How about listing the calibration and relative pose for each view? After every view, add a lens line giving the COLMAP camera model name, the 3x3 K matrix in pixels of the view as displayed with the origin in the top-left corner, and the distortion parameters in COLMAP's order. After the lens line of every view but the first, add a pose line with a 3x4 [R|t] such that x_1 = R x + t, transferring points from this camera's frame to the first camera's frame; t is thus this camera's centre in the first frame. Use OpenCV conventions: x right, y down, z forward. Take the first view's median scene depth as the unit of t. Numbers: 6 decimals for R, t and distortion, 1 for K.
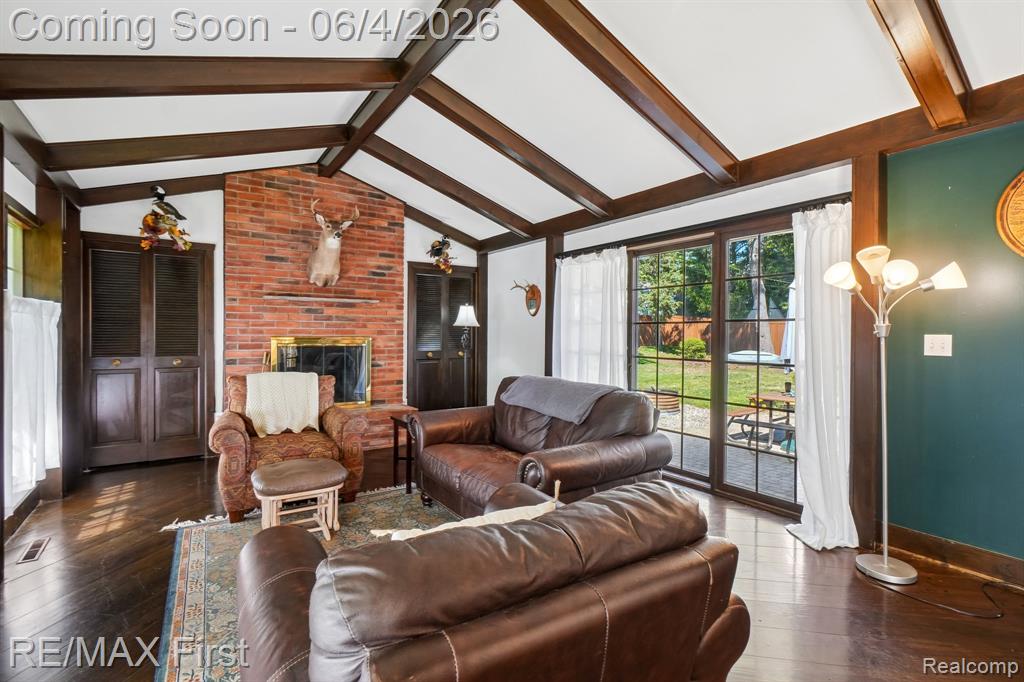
lens RADIAL K [[481.1, 0, 514.6], [0, 481.1, 335.4], [0, 0, 1]] dist [0.004177, 0.001839]
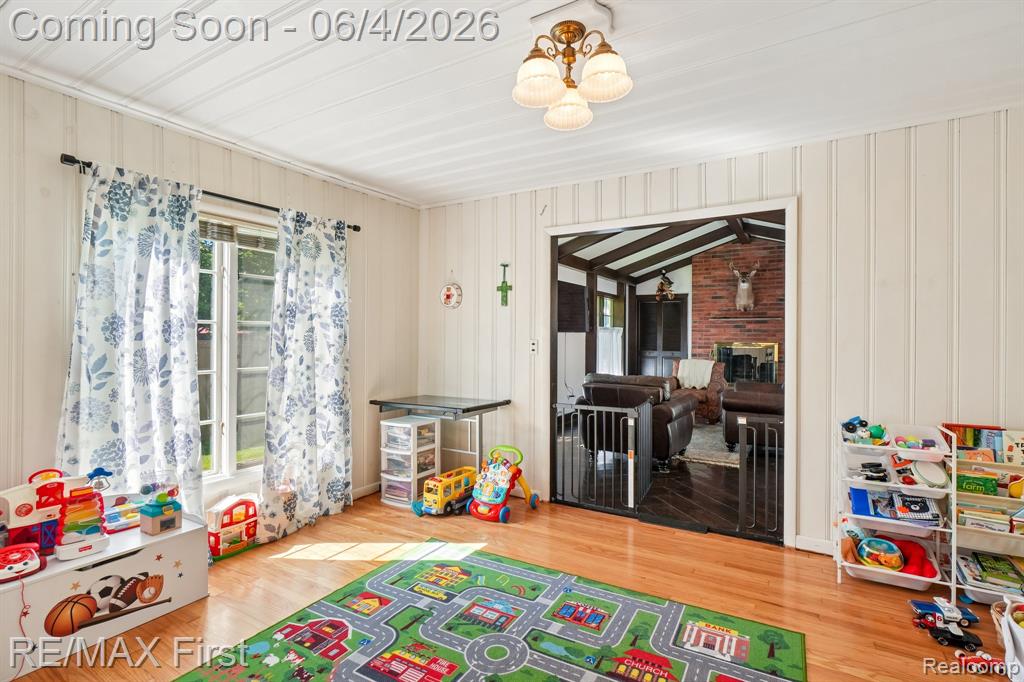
lens RADIAL K [[481.1, 0, 519.2], [0, 481.1, 340.9], [0, 0, 1]] dist [0.004177, 0.001839]
pose [[0.432891, 0.004450, -0.901435, 0.749324], [-0.005753, 0.999981, 0.002174, -0.000377], [0.901428, 0.004245, 0.432909, -0.397981]]
